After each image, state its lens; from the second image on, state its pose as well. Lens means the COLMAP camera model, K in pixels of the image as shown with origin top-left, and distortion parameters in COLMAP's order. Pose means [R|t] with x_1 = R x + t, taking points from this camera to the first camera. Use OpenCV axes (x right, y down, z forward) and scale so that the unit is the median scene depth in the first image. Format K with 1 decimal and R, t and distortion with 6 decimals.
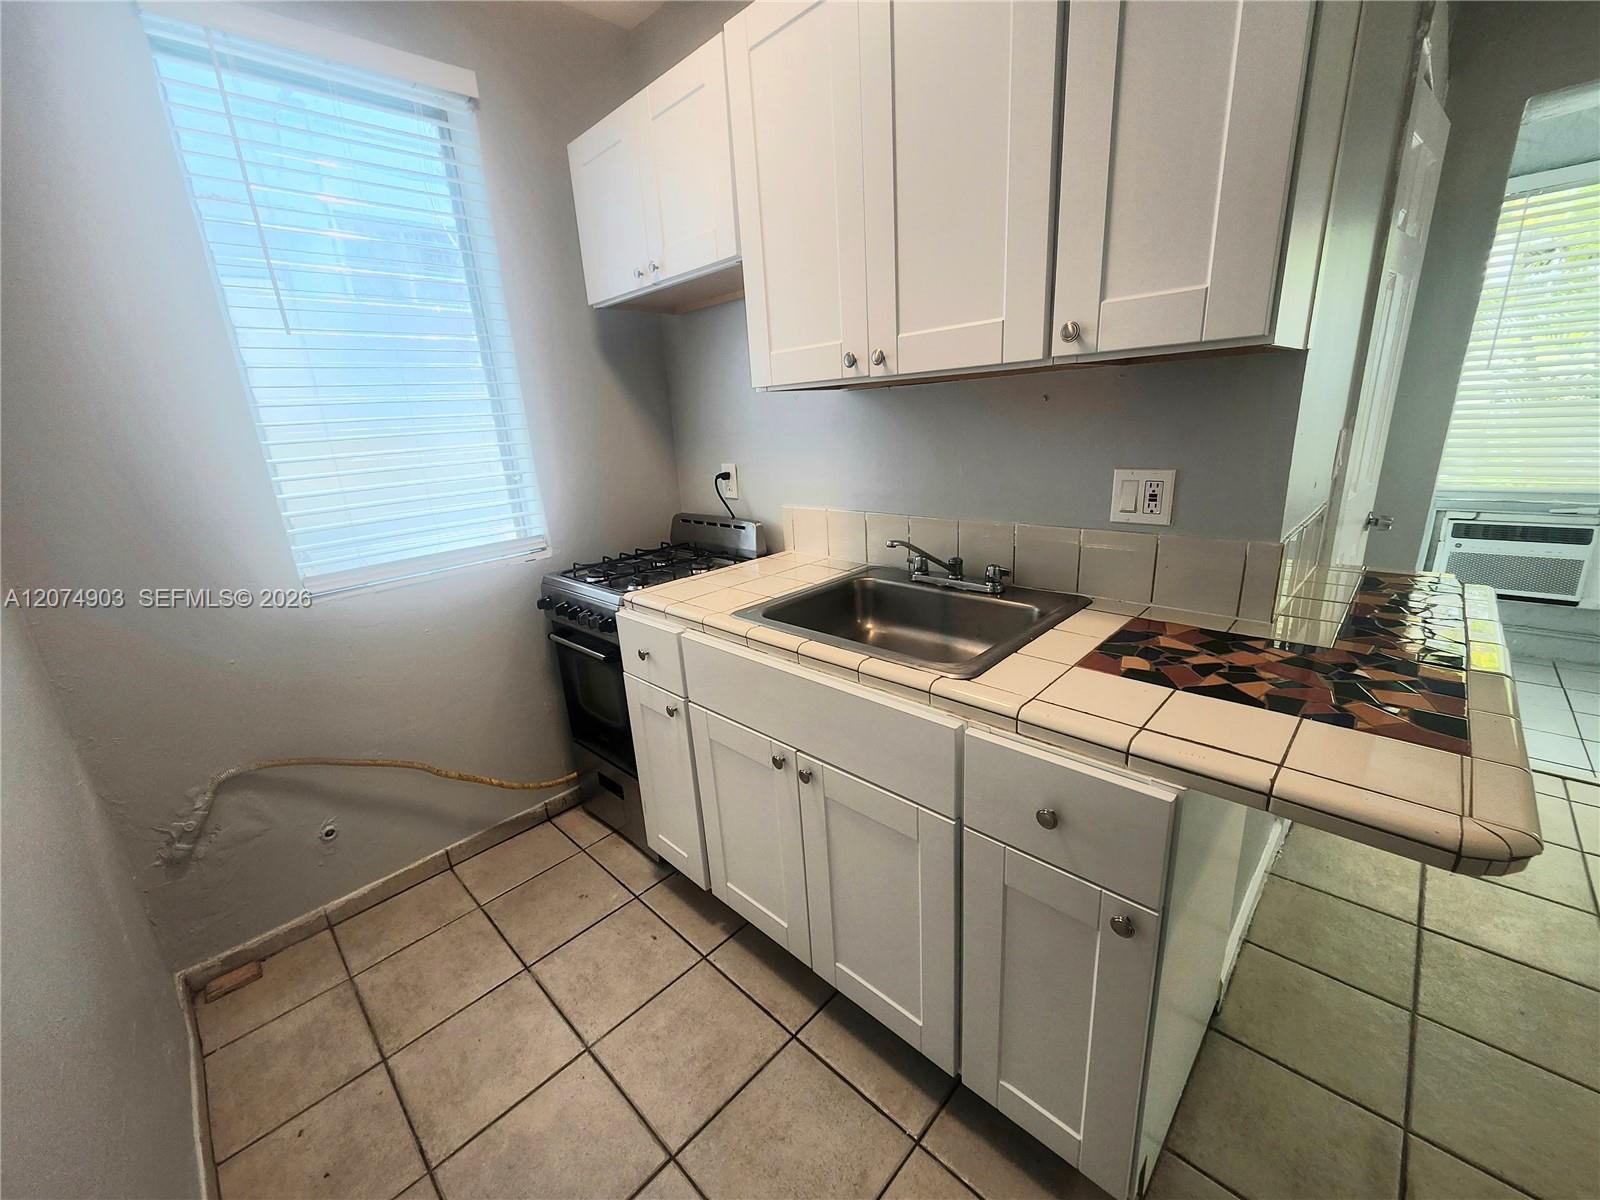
lens RADIAL K [[635.2, 0, 800.0], [0, 635.2, 600.0], [0, 0, 1]] dist [-0.000749, 0.000578]
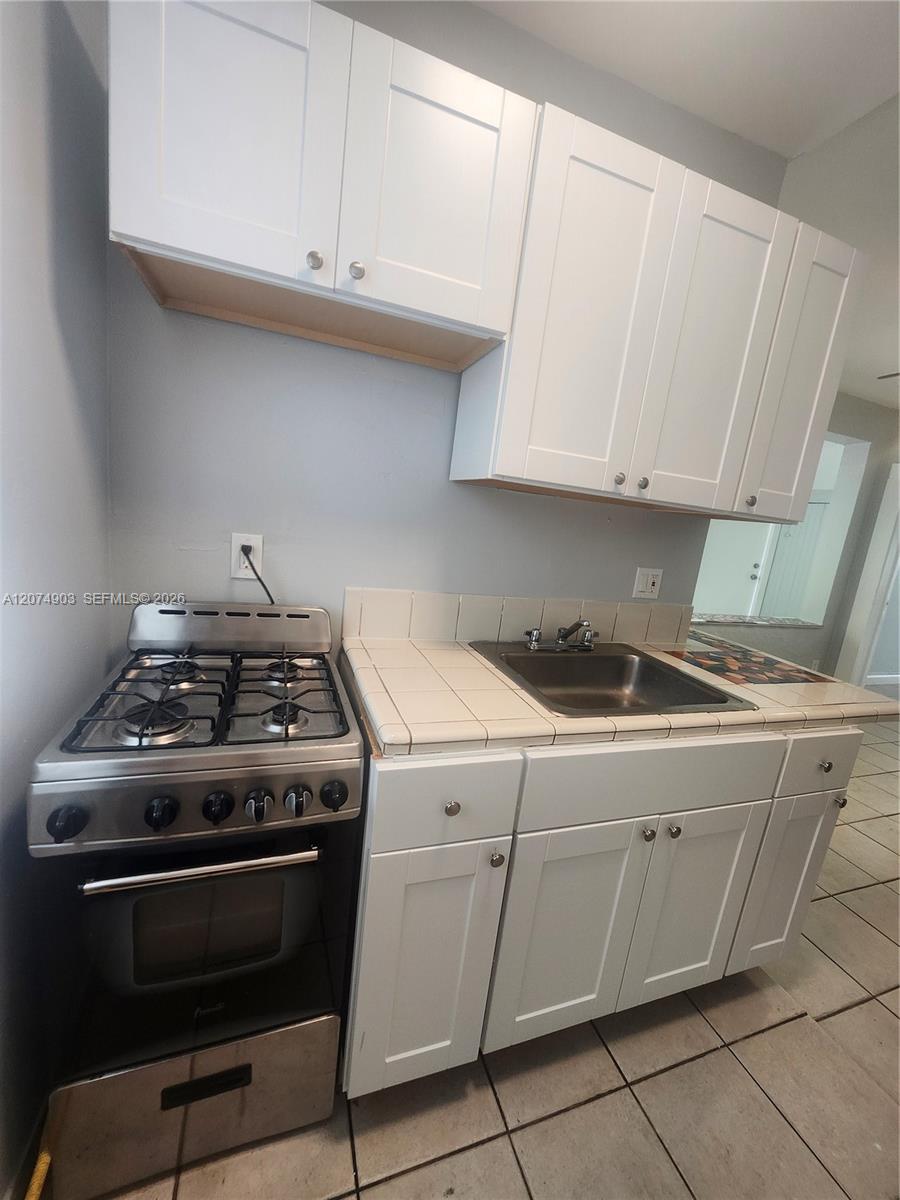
lens RADIAL K [[476.4, 0, 450.0], [0, 476.4, 600.0], [0, 0, 1]] dist [-0.000749, 0.000578]
pose [[0.430654, -0.061360, 0.900429, -0.783542], [0.114992, 0.993285, 0.012690, -0.170741], [-0.895161, 0.098077, 0.434818, 0.801967]]
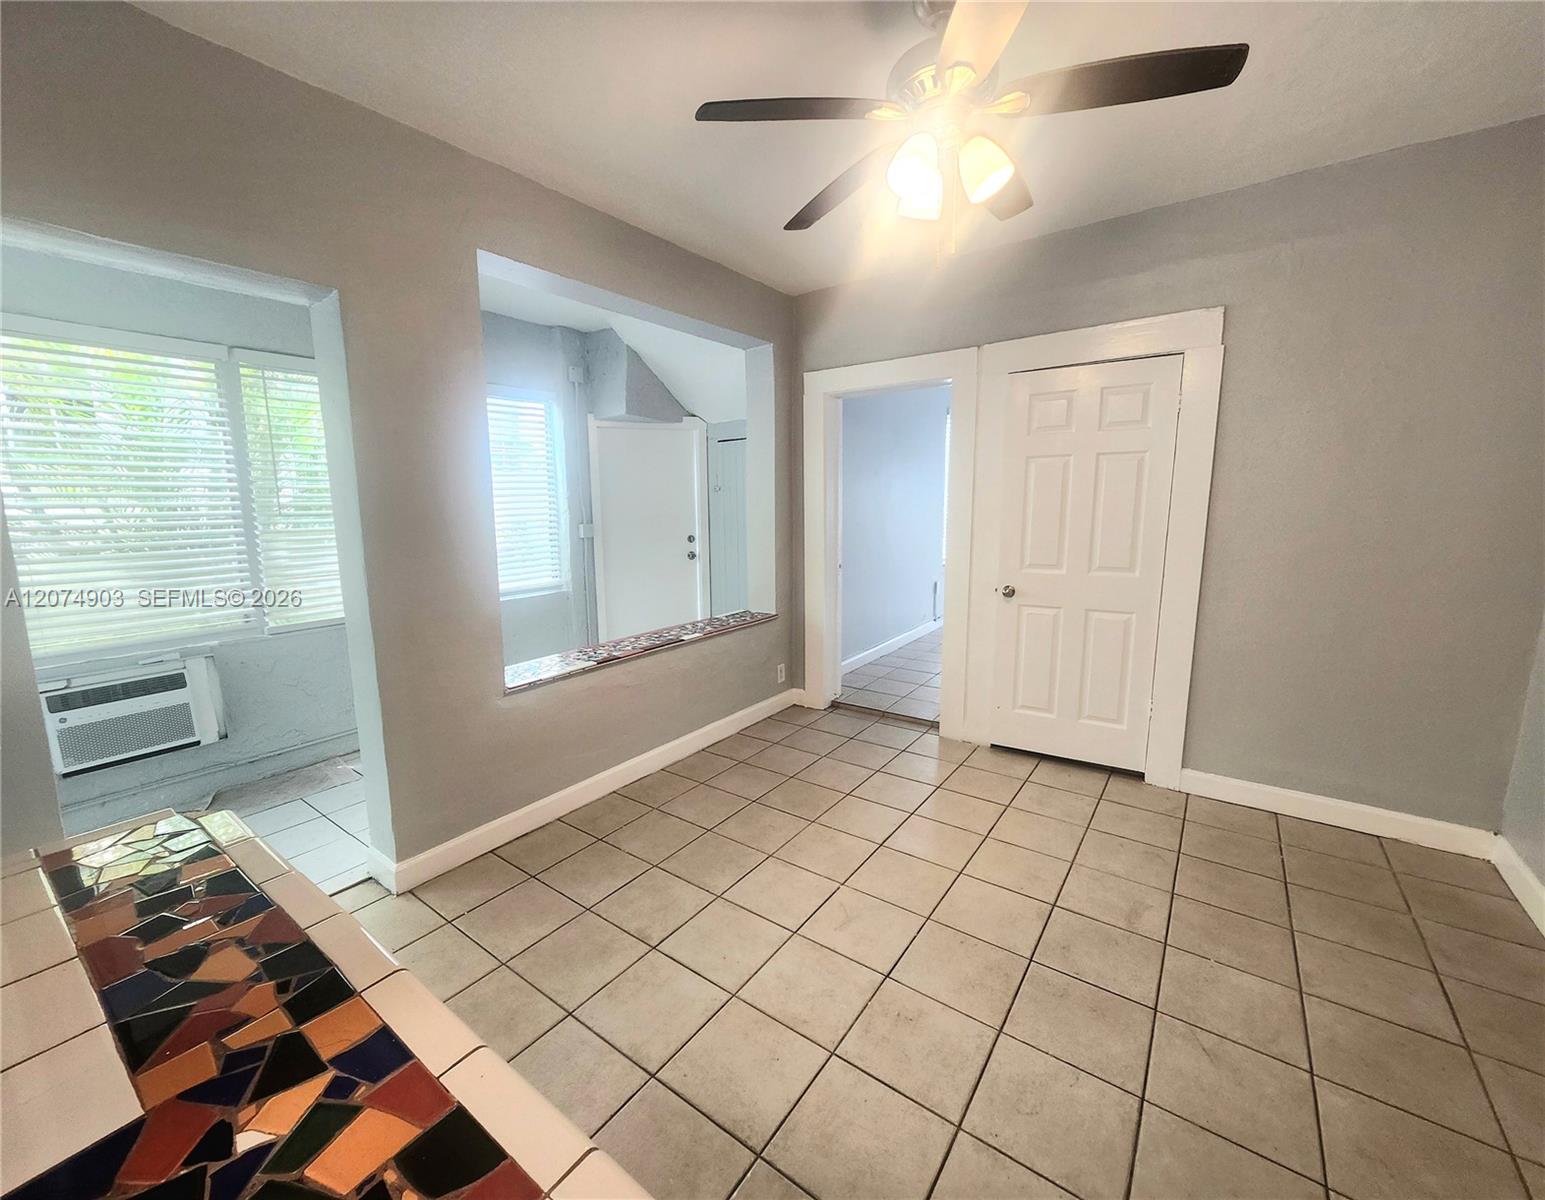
lens RADIAL K [[637.5, 0, 736.2], [0, 637.5, 601.5], [0, 0, 1]] dist [-0.000286, 0.000082]
pose [[-0.107507, -0.098163, 0.989346, 0.251288], [0.303736, 0.944295, 0.126698, -0.154187], [-0.946671, 0.314121, -0.071703, 0.352537]]
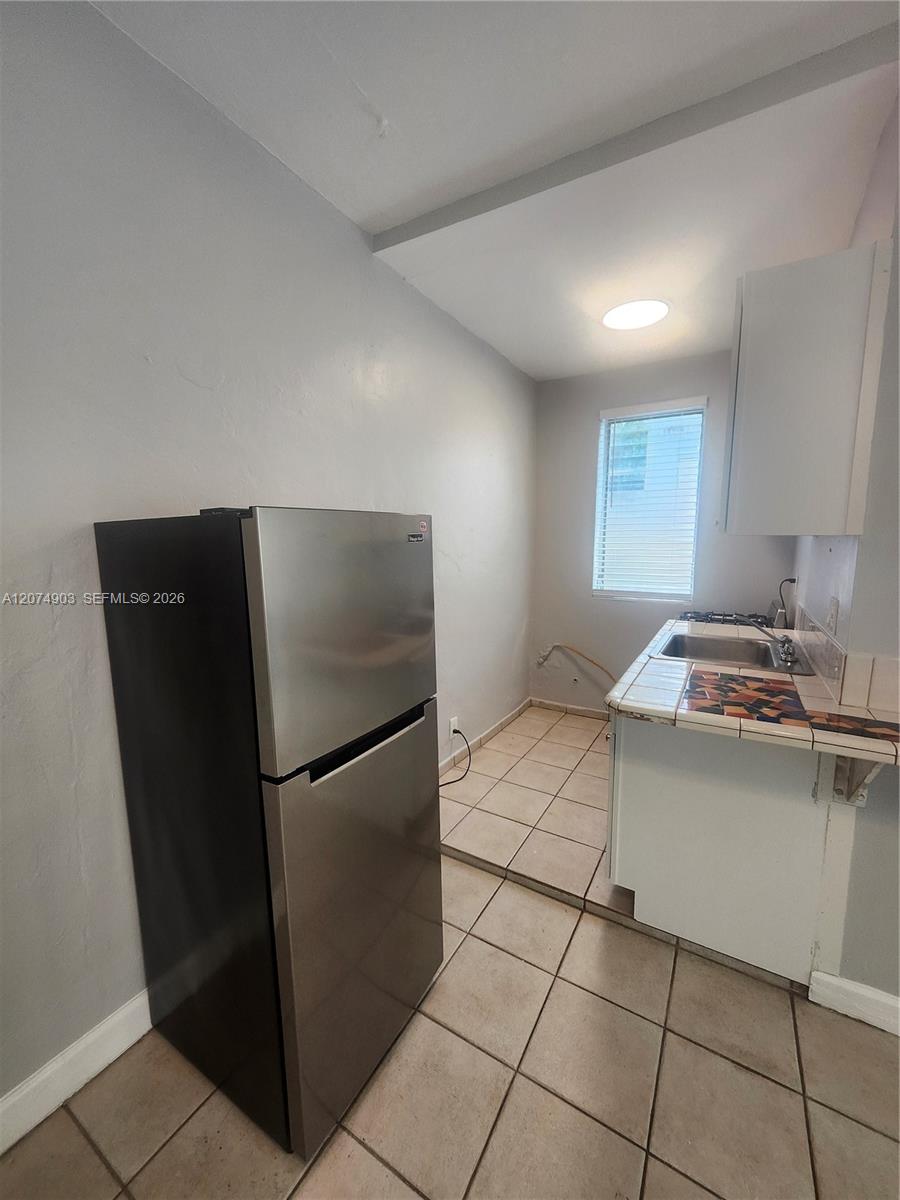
lens RADIAL K [[476.4, 0, 450.0], [0, 476.4, 600.0], [0, 0, 1]] dist [-0.000749, 0.000578]
pose [[0.233208, 0.187435, -0.954192, 1.261915], [-0.294313, 0.948831, 0.114451, -0.046944], [0.926819, 0.254140, 0.276440, -0.199612]]
